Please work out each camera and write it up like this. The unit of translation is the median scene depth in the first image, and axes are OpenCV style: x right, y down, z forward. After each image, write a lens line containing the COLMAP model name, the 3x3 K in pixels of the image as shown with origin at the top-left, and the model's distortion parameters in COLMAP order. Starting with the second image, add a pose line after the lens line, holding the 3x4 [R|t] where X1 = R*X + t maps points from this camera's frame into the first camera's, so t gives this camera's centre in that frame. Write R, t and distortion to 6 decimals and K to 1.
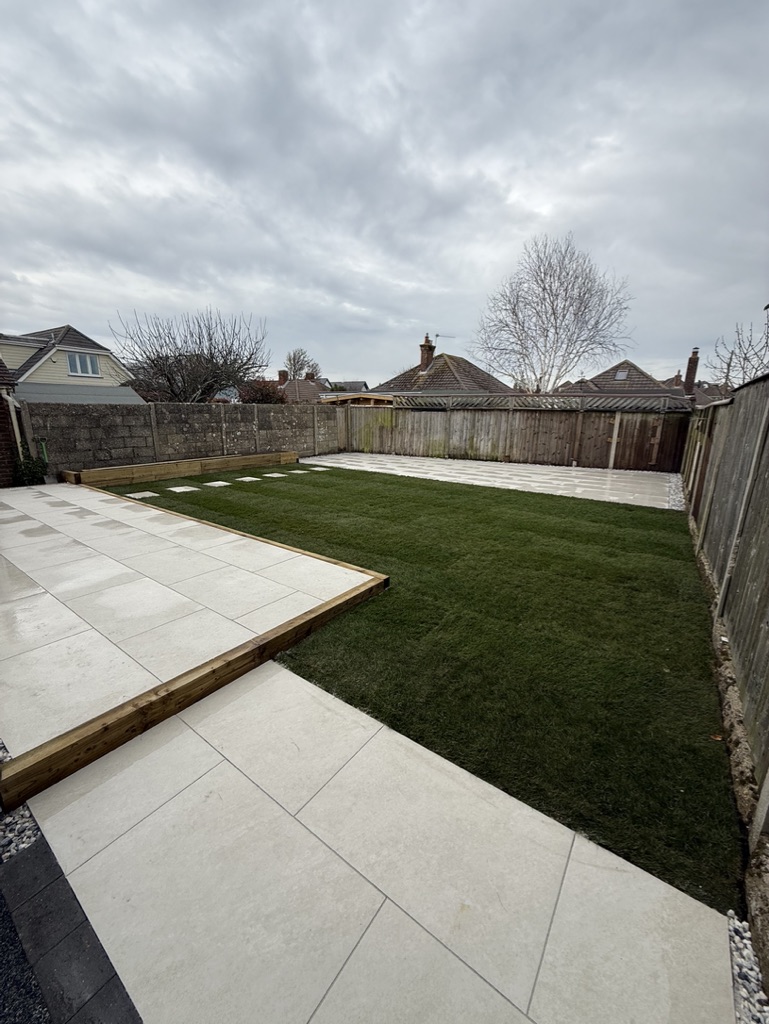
lens RADIAL K [[410.7, 0, 386.9], [0, 410.7, 509.3], [0, 0, 1]] dist [-0.000412, 0.000243]
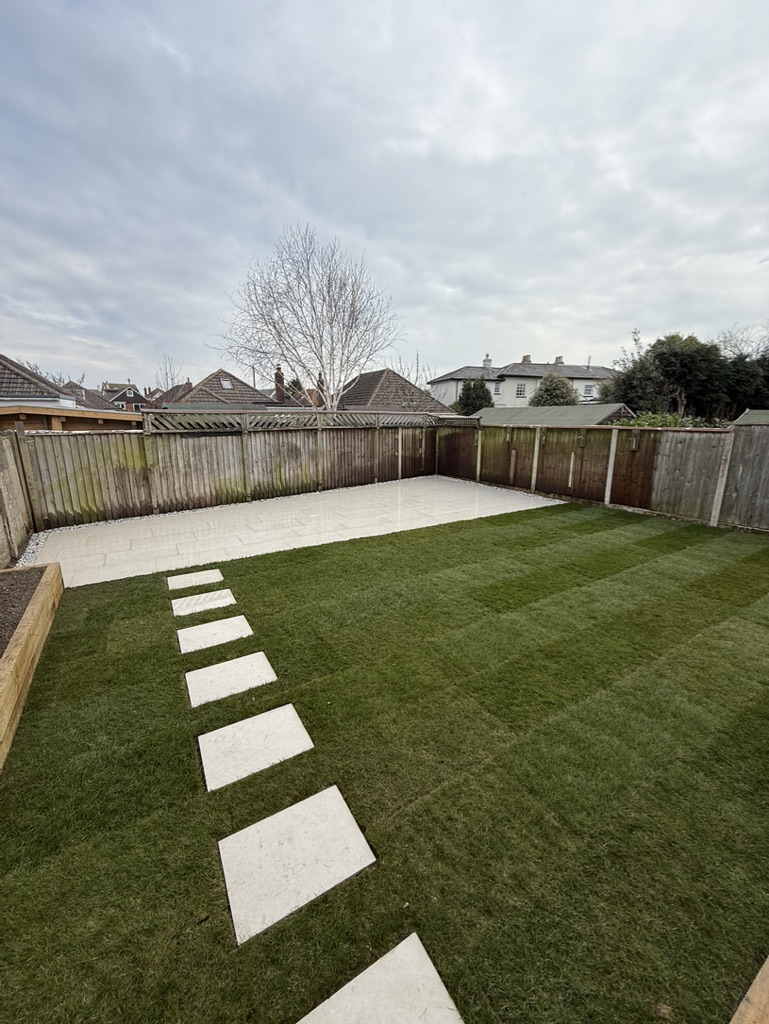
lens RADIAL K [[410.7, 0, 384.8], [0, 410.7, 513.1], [0, 0, 1]] dist [-0.000412, 0.000243]
pose [[0.377661, -0.228627, 0.897275, -0.508792], [0.225918, 0.962504, 0.150159, -0.199078], [-0.897961, 0.146001, 0.415151, 0.637416]]
